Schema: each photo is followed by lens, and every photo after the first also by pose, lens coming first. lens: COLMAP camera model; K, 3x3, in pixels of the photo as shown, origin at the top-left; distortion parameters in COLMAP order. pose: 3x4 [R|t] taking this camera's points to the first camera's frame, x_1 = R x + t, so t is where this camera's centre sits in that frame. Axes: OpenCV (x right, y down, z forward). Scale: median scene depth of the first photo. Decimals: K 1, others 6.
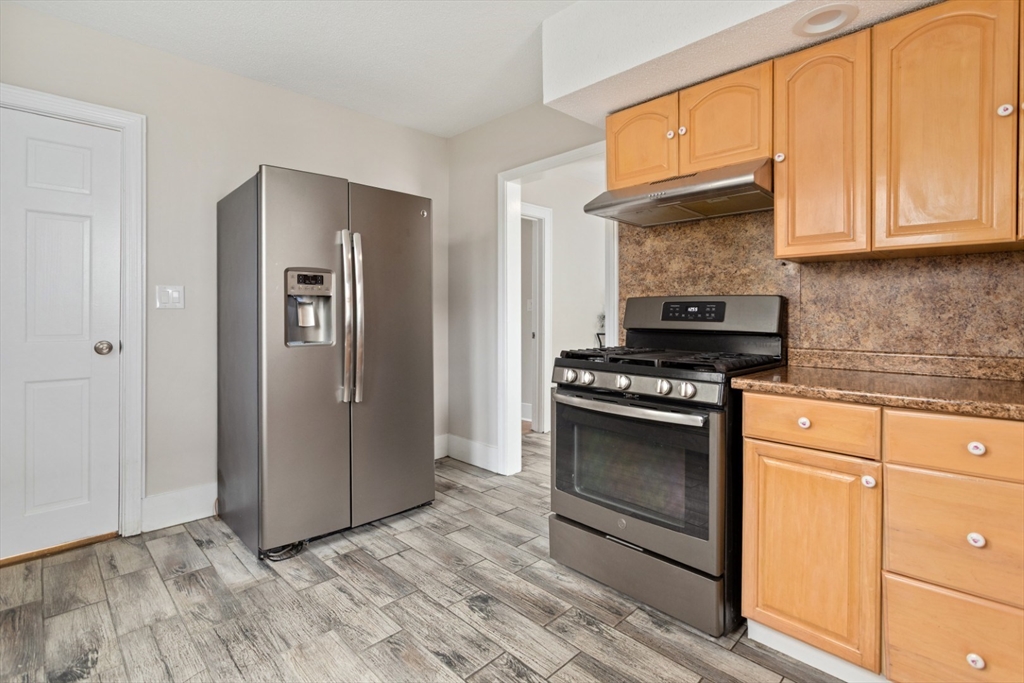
lens RADIAL K [[483.9, 0, 517.4], [0, 483.9, 316.1], [0, 0, 1]] dist [0.003113, 0.000979]
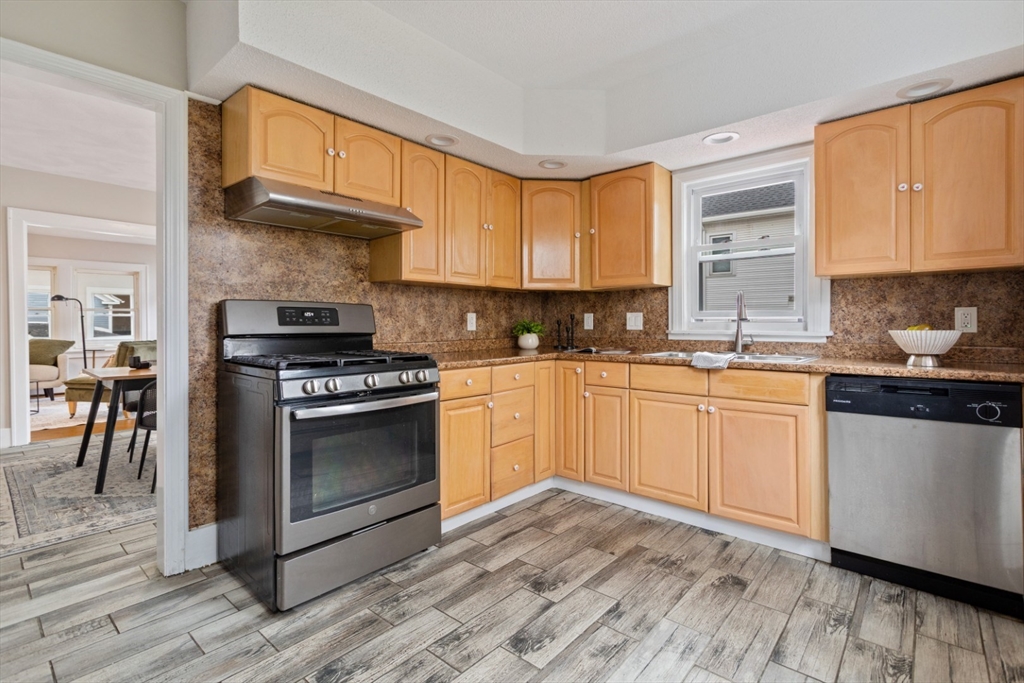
lens RADIAL K [[483.9, 0, 517.4], [0, 483.9, 316.1], [0, 0, 1]] dist [0.003113, 0.000979]
pose [[-0.065317, 0.005976, 0.997847, -0.891850], [-0.001349, 0.999981, -0.006077, -0.004811], [-0.997864, -0.001743, -0.065308, 0.732990]]
